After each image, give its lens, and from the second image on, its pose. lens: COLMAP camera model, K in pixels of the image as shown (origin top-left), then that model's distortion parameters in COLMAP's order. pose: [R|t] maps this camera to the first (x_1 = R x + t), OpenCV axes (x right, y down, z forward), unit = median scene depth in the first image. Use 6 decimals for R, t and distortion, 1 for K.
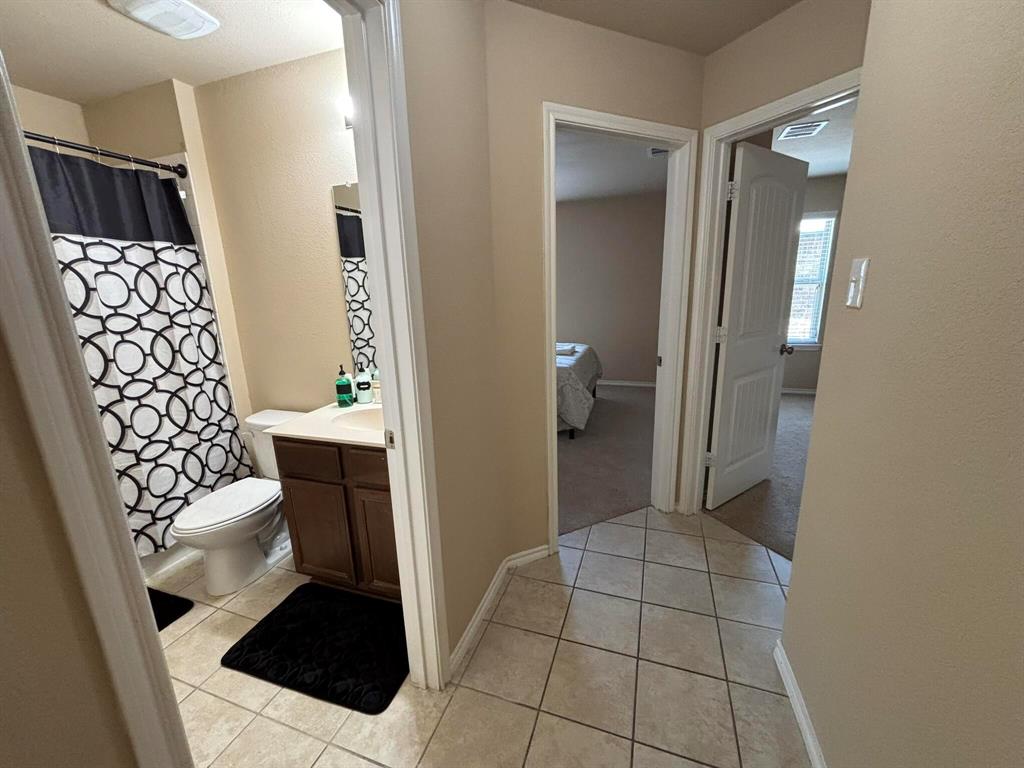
lens RADIAL K [[415.1, 0, 511.2], [0, 415.1, 383.5], [0, 0, 1]] dist [0.001571, 0.000606]
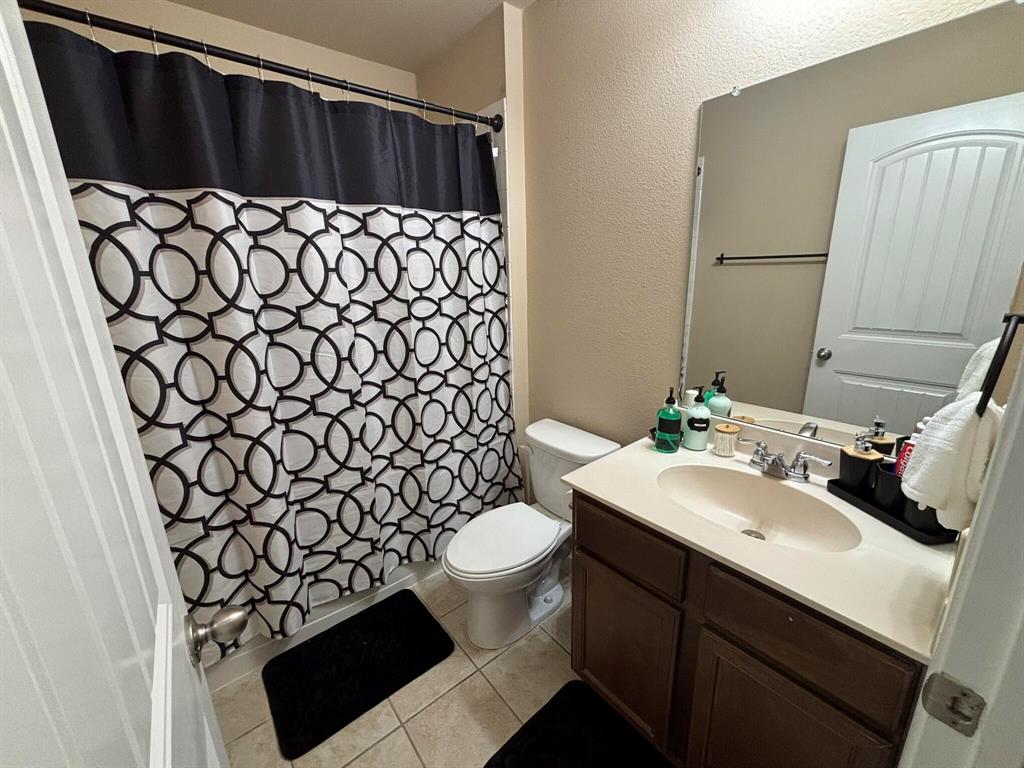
lens RADIAL K [[415.1, 0, 512.0], [0, 415.1, 383.4], [0, 0, 1]] dist [0.001571, 0.000606]
pose [[0.854350, 0.143025, -0.499629, -0.287884], [-0.118197, 0.989665, 0.081190, -0.072860], [0.506078, -0.010310, 0.862426, 0.304468]]
